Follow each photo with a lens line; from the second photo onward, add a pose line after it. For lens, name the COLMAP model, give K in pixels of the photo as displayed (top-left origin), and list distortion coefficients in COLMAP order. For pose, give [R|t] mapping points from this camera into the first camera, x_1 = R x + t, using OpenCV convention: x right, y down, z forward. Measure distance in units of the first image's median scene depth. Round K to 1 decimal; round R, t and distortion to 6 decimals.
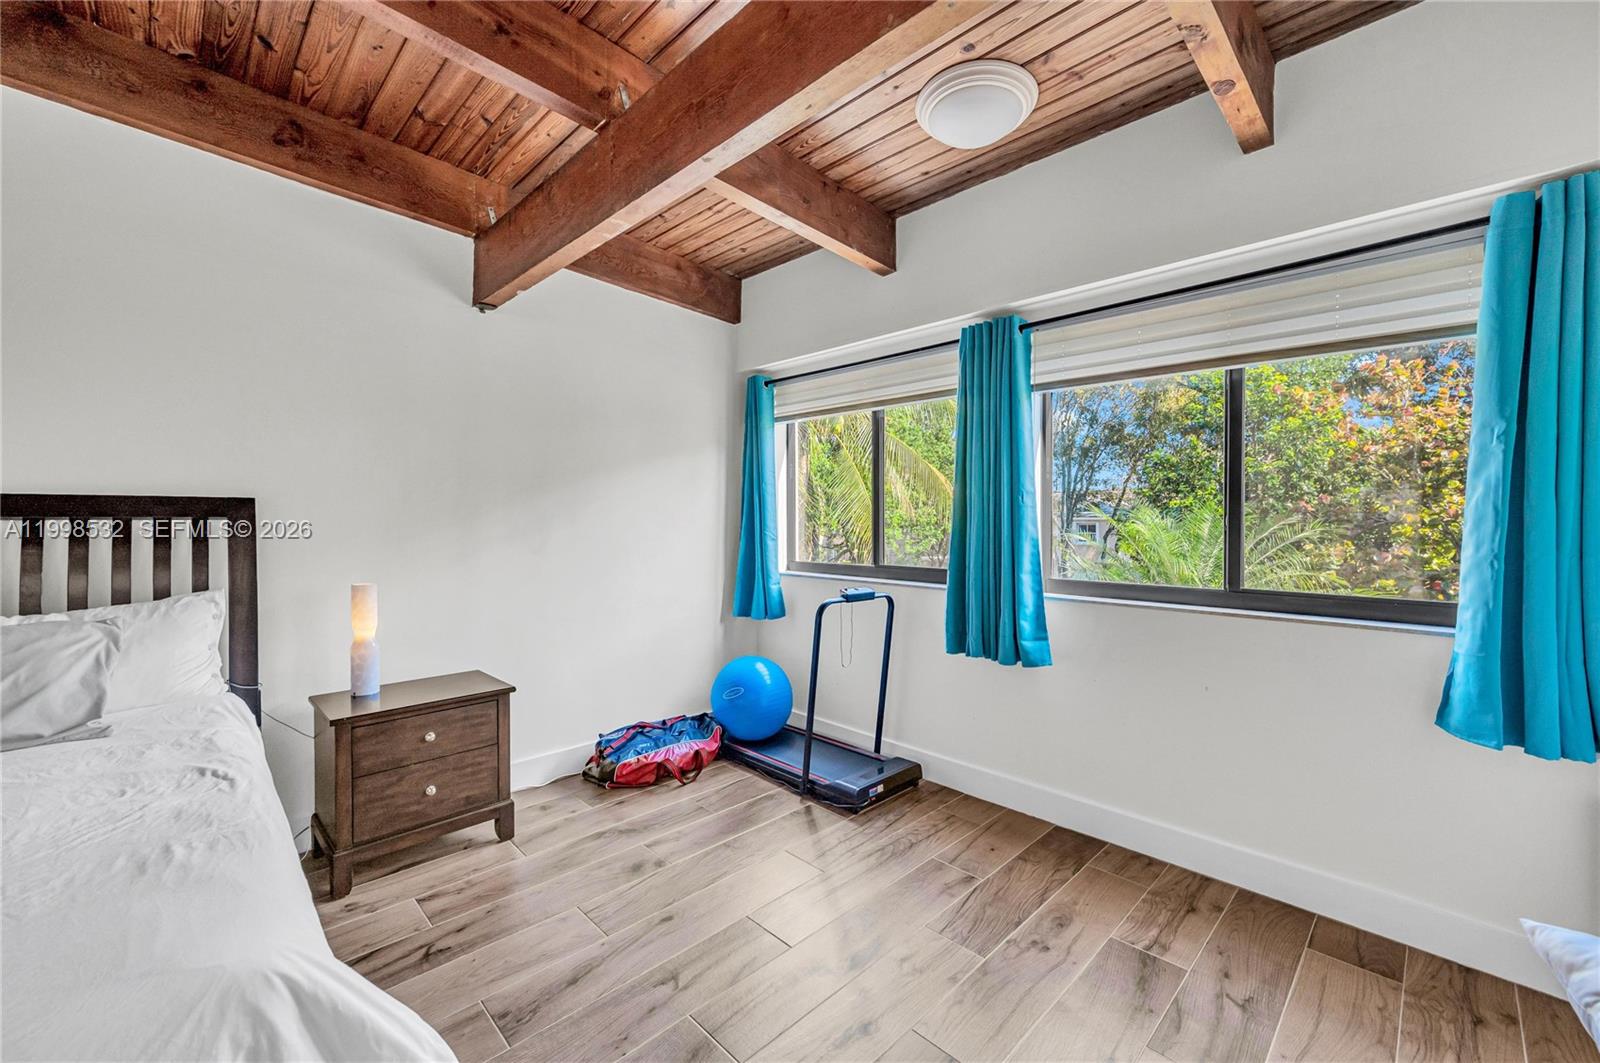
lens RADIAL K [[635.1, 0, 800.0], [0, 635.1, 531.5], [0, 0, 1]] dist [-0.001460, -0.000378]
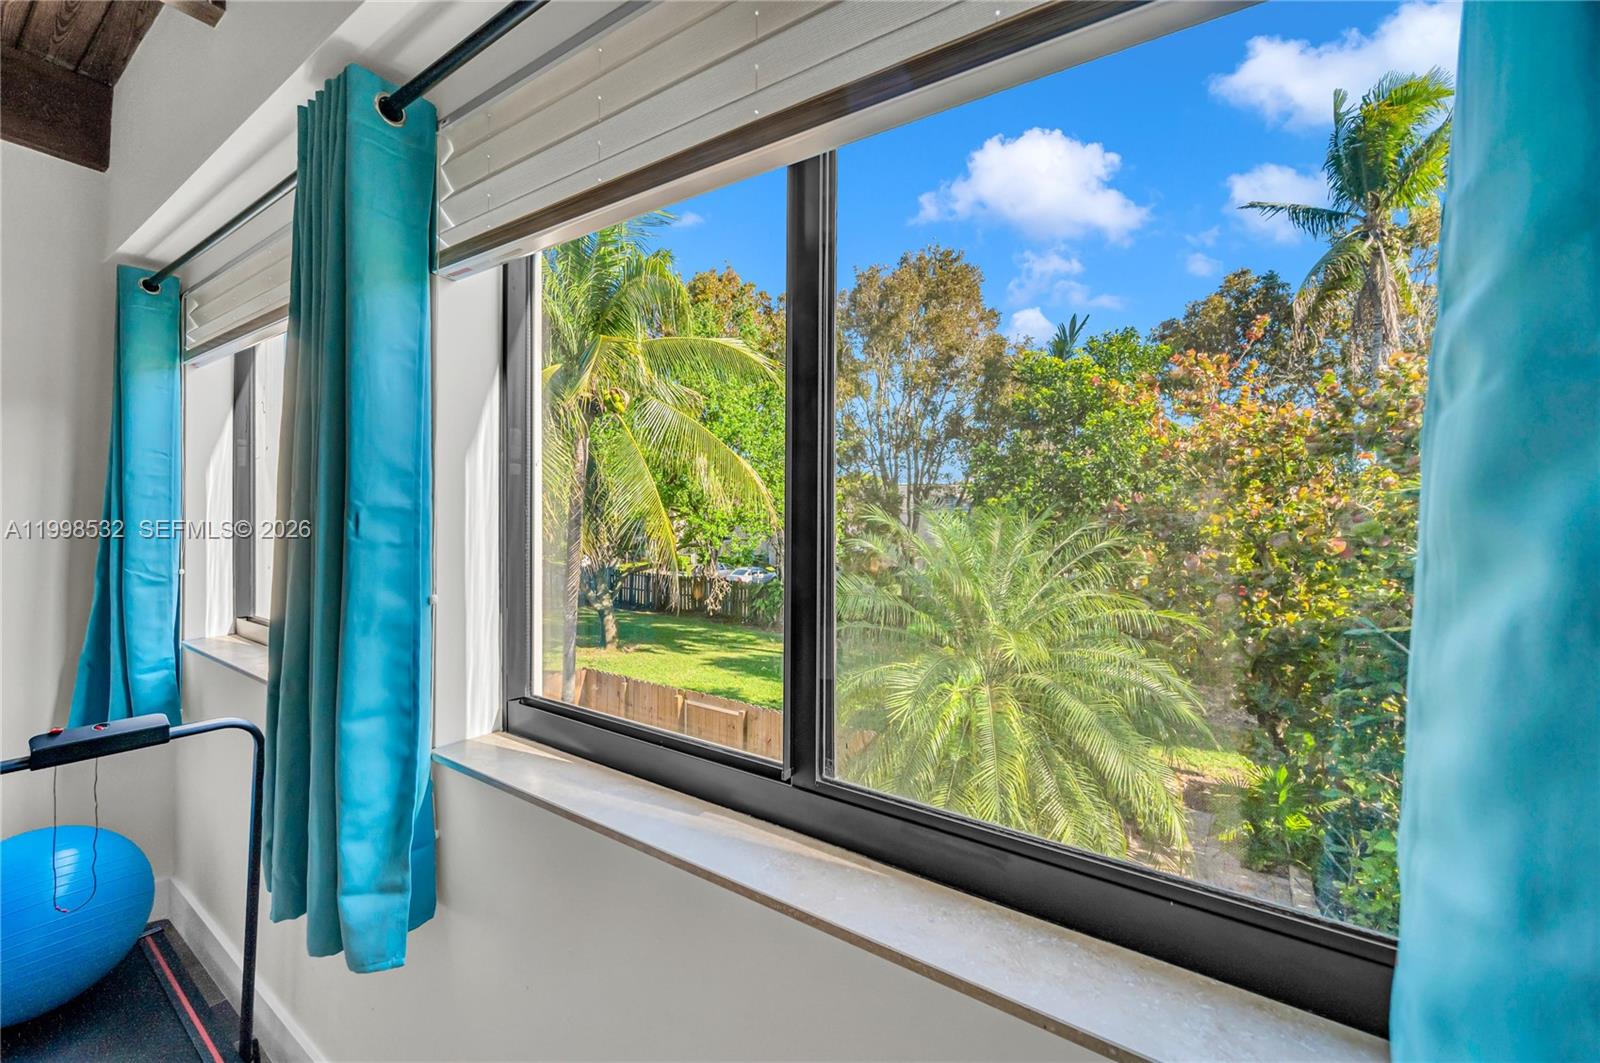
lens RADIAL K [[638.2, 0, 801.7], [0, 638.2, 517.7], [0, 0, 1]] dist [0.002018, 0.000080]
pose [[0.981700, 0.001868, 0.190424, 0.159776], [-0.000726, 0.999981, -0.006070, -0.015898], [-0.190432, 0.005821, 0.981683, 0.168284]]
